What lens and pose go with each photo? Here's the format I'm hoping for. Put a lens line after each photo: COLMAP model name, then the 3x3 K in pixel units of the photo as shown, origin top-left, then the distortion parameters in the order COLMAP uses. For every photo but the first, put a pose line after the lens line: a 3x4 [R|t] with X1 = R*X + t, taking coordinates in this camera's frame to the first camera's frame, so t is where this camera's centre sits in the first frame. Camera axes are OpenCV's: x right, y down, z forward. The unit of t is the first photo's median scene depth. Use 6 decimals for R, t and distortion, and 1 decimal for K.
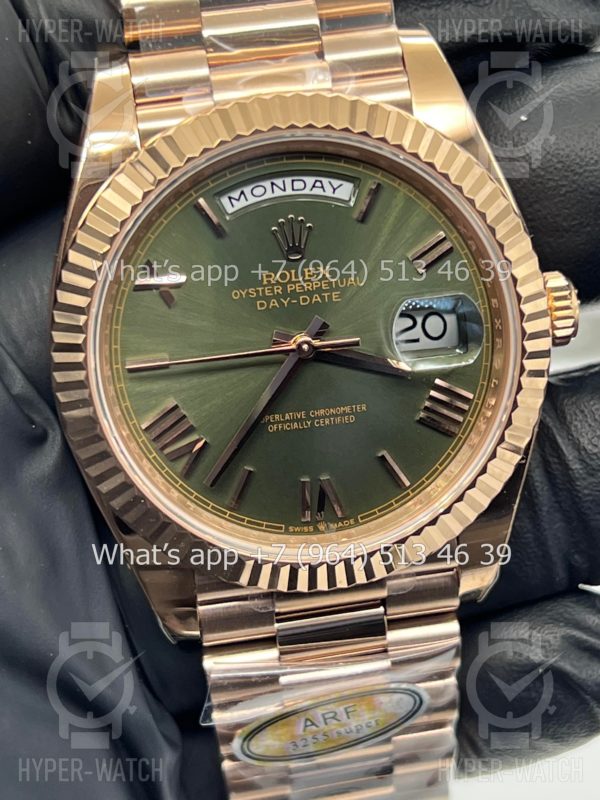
lens RADIAL K [[1974.1, 0, 299.1], [0, 1974.1, 401.9], [0, 0, 1]] dist [0.247942, 0.000000]
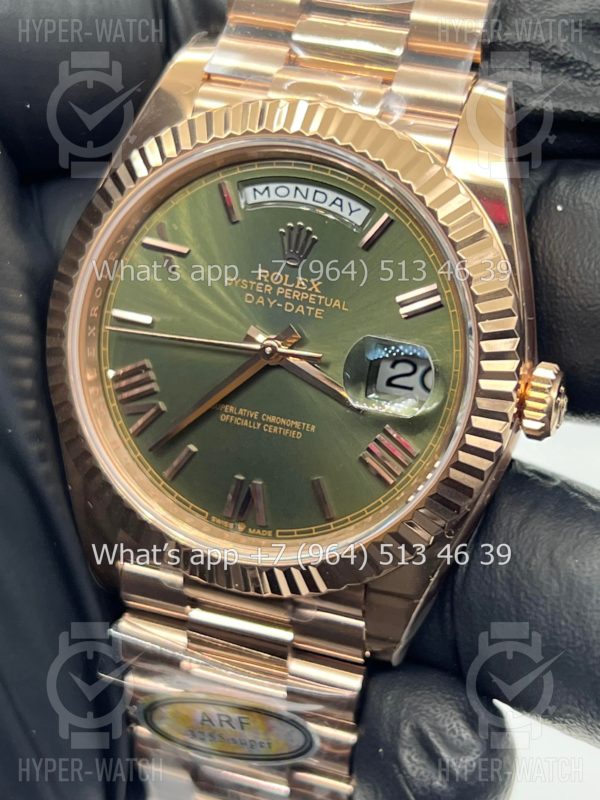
lens RADIAL K [[1974.1, 0, 297.6], [0, 1974.1, 396.3], [0, 0, 1]] dist [0.247942, 0.000000]
pose [[0.874922, 0.316657, -0.366387, 0.389852], [-0.331037, 0.943293, 0.024752, -0.034911], [0.353449, 0.099632, 0.930133, 0.068753]]
